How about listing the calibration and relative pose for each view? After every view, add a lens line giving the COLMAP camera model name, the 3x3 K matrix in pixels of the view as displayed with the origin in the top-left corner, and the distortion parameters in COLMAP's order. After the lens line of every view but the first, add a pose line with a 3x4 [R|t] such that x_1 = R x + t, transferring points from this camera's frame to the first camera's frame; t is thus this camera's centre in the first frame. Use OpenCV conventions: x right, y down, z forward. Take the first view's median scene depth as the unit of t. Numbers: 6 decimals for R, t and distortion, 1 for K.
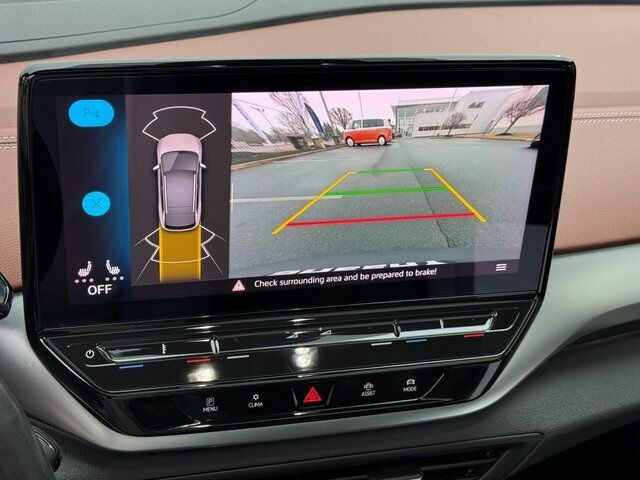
lens RADIAL K [[1012.6, 0, 324.4], [0, 1012.6, 240.8], [0, 0, 1]] dist [0.098978, 0.000000]
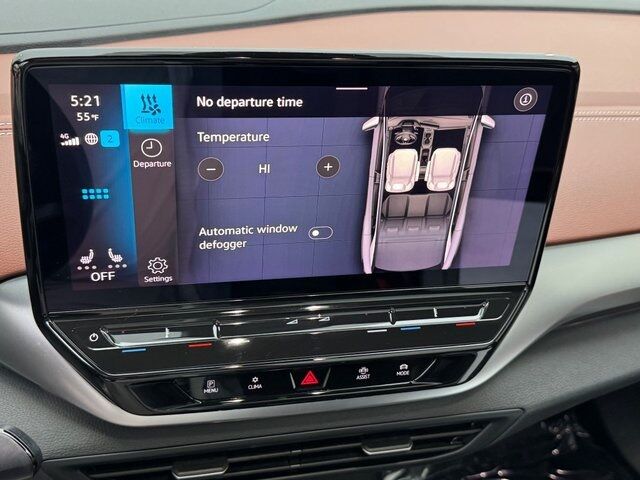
lens RADIAL K [[752.4, 0, 330.1], [0, 752.4, 244.5], [0, 0, 1]] dist [0.065665, 0.000000]
pose [[0.999419, 0.029898, -0.016365, 0.017588], [-0.028704, 0.997210, 0.068907, -0.039583], [0.018379, -0.068397, 0.997489, 0.228112]]
